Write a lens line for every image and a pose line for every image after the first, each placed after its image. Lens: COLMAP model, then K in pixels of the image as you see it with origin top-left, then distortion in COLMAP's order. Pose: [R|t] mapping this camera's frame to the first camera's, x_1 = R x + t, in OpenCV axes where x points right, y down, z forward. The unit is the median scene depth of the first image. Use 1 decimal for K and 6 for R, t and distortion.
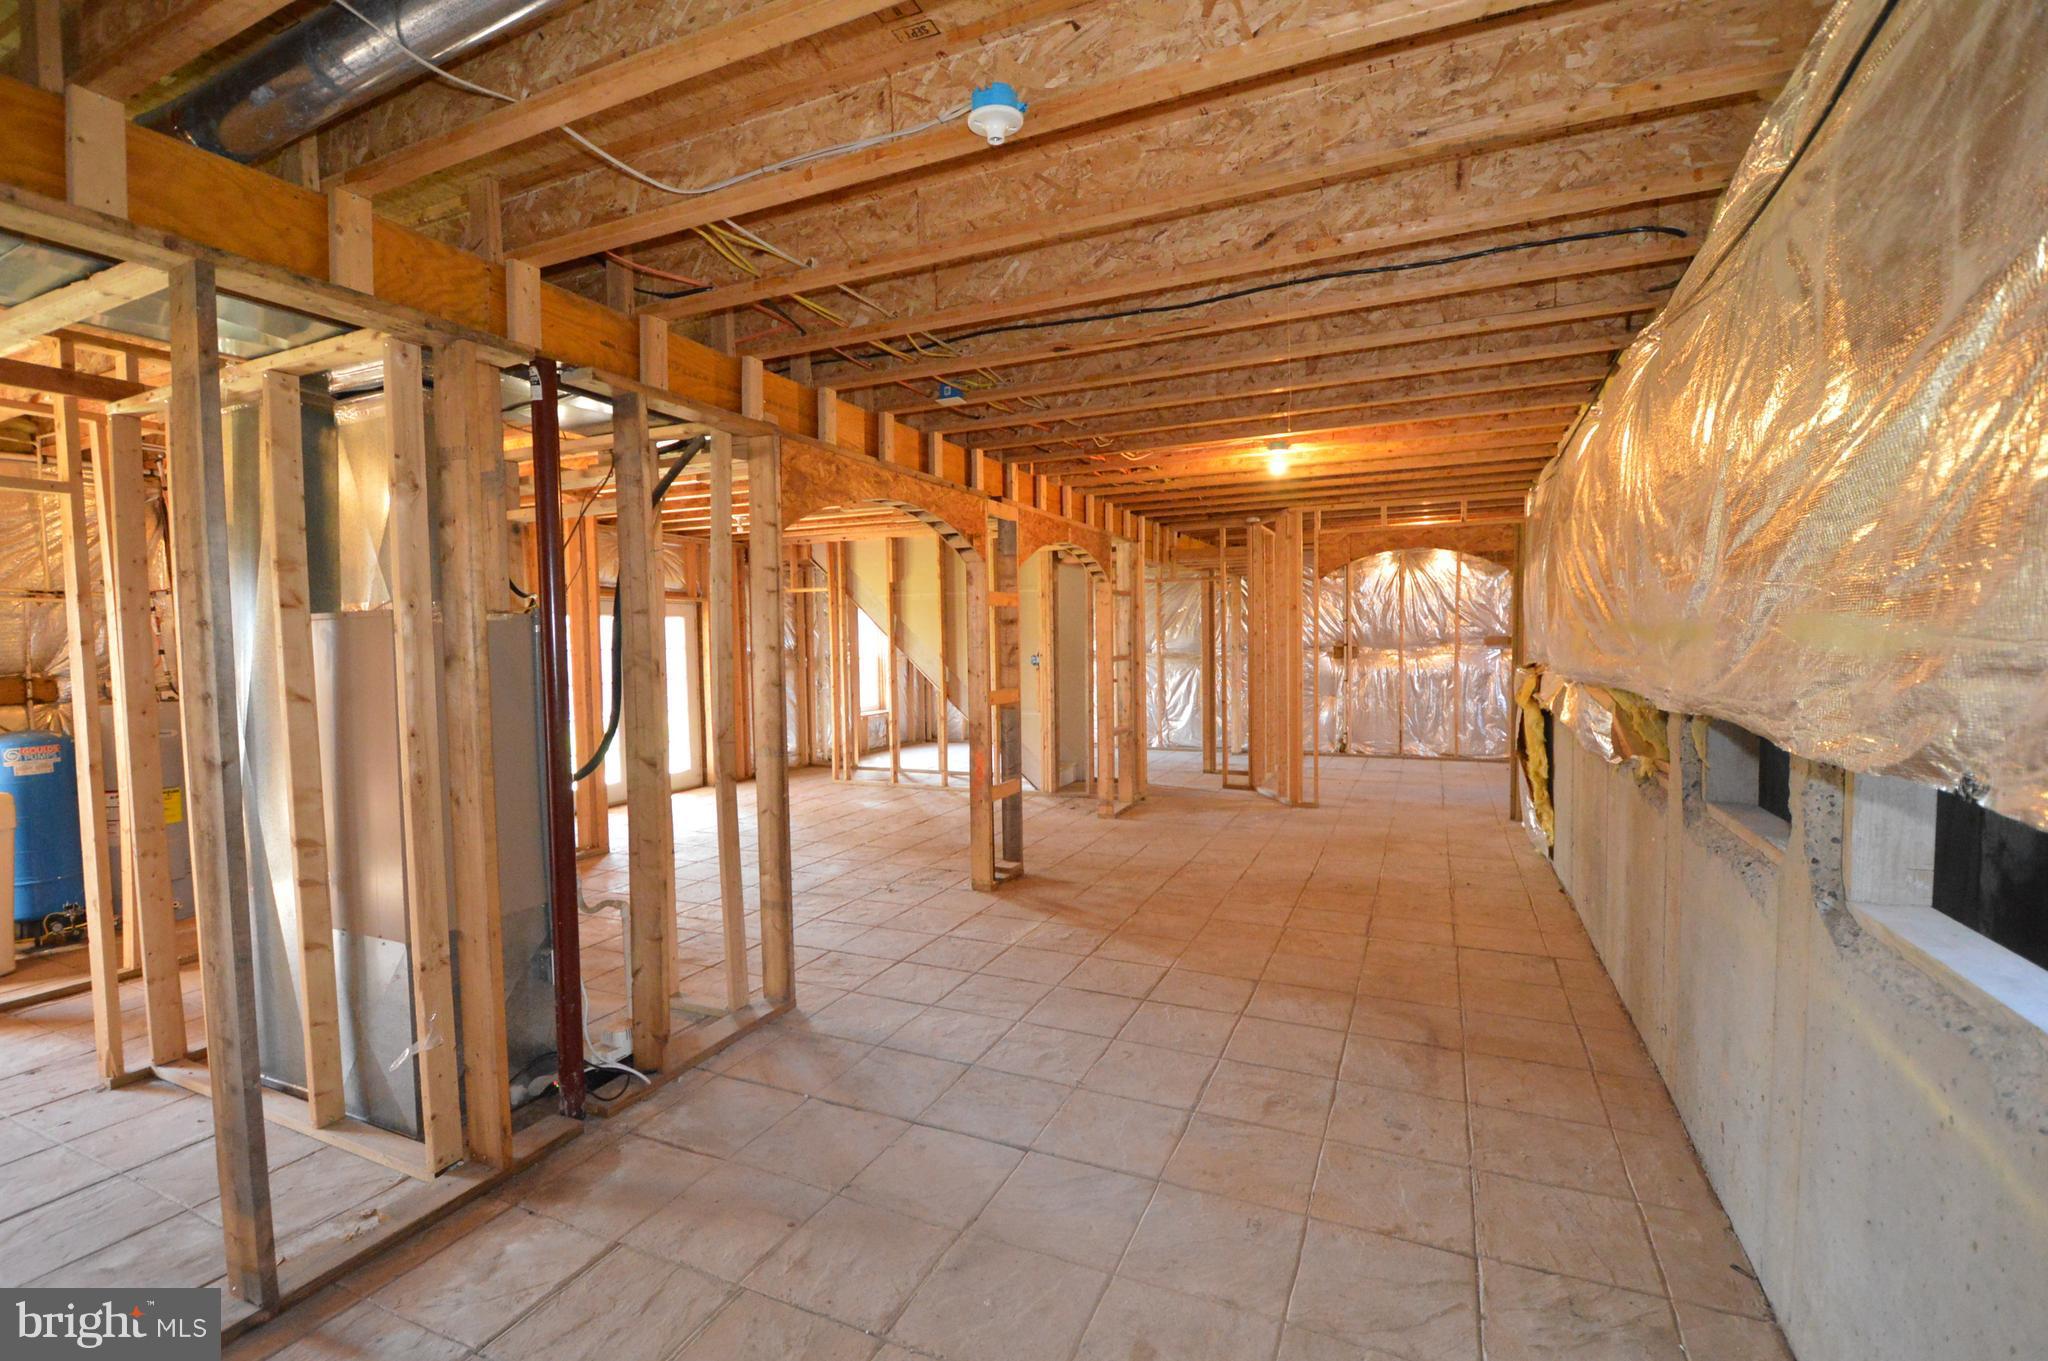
lens RADIAL K [[899.7, 0, 1018.7], [0, 899.7, 682.3], [0, 0, 1]] dist [-0.000574, -0.000297]
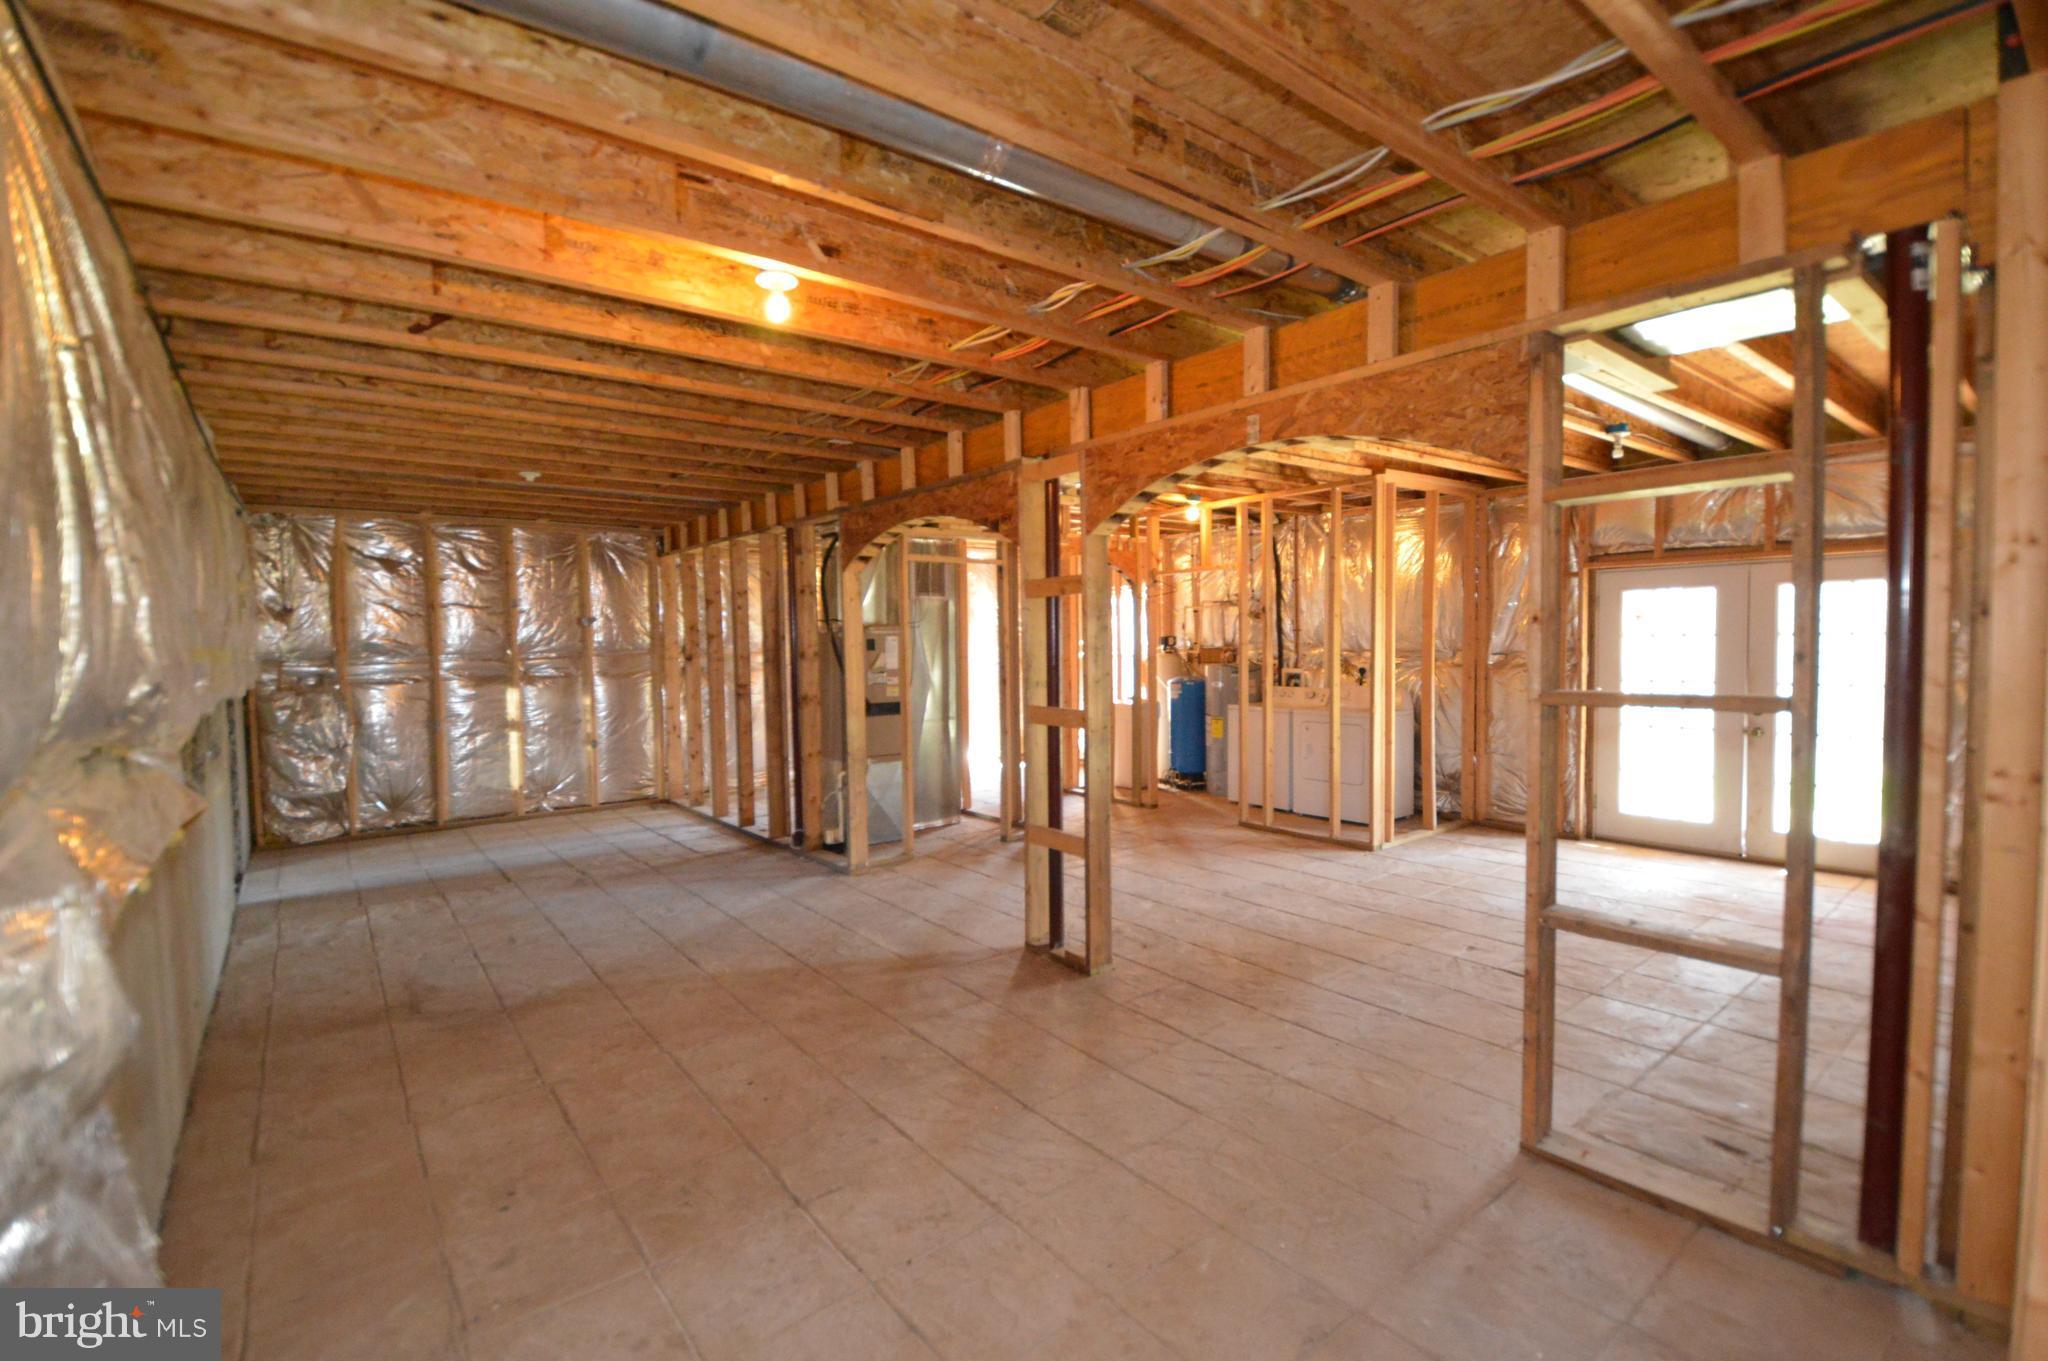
lens RADIAL K [[899.7, 0, 1018.8], [0, 899.7, 678.4], [0, 0, 1]] dist [-0.000574, -0.000297]
pose [[-0.451883, 0.071889, -0.889176, 0.797251], [-0.015294, 0.995977, 0.088296, -0.098480], [0.891946, 0.053498, -0.448966, 1.575607]]
